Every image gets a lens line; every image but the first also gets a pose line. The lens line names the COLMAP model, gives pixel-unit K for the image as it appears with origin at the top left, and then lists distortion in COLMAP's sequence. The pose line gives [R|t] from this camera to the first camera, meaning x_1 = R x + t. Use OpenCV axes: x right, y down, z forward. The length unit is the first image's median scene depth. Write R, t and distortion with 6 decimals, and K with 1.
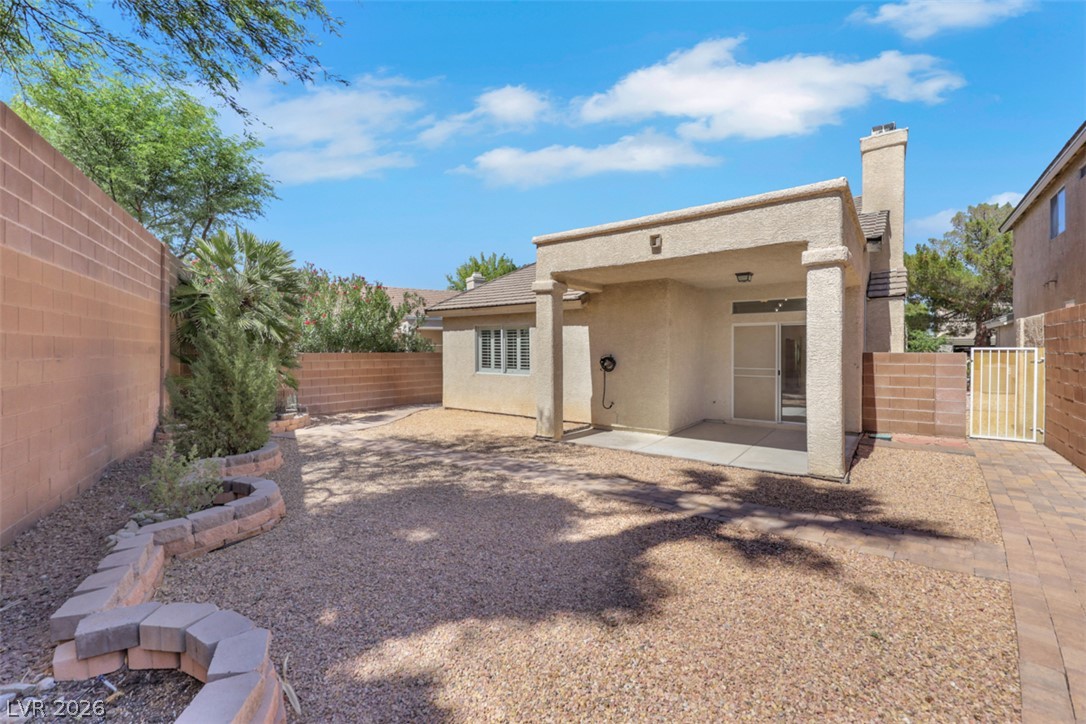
lens RADIAL K [[461.9, 0, 547.1], [0, 461.9, 357.7], [0, 0, 1]] dist [-0.000196, 0.000015]
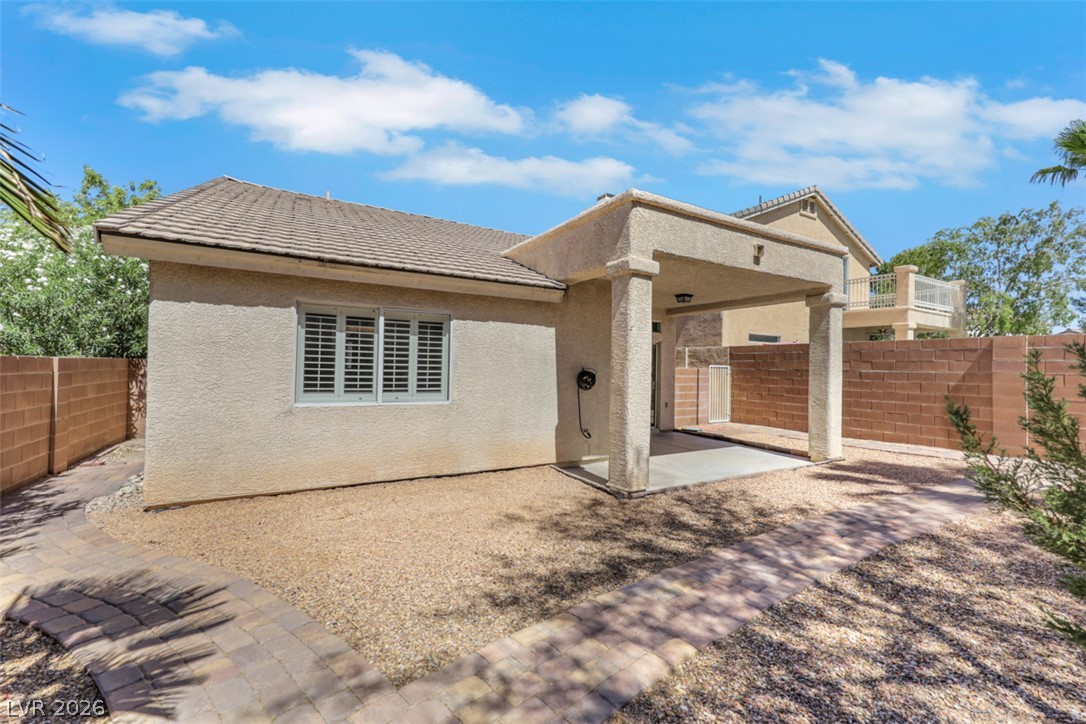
lens RADIAL K [[461.9, 0, 546.5], [0, 461.9, 364.4], [0, 0, 1]] dist [-0.000196, 0.000015]
pose [[0.376933, 0.011522, 0.926169, -0.575573], [-0.004107, 0.999934, -0.010768, -0.003440], [-0.926232, 0.000255, 0.376955, 0.735751]]
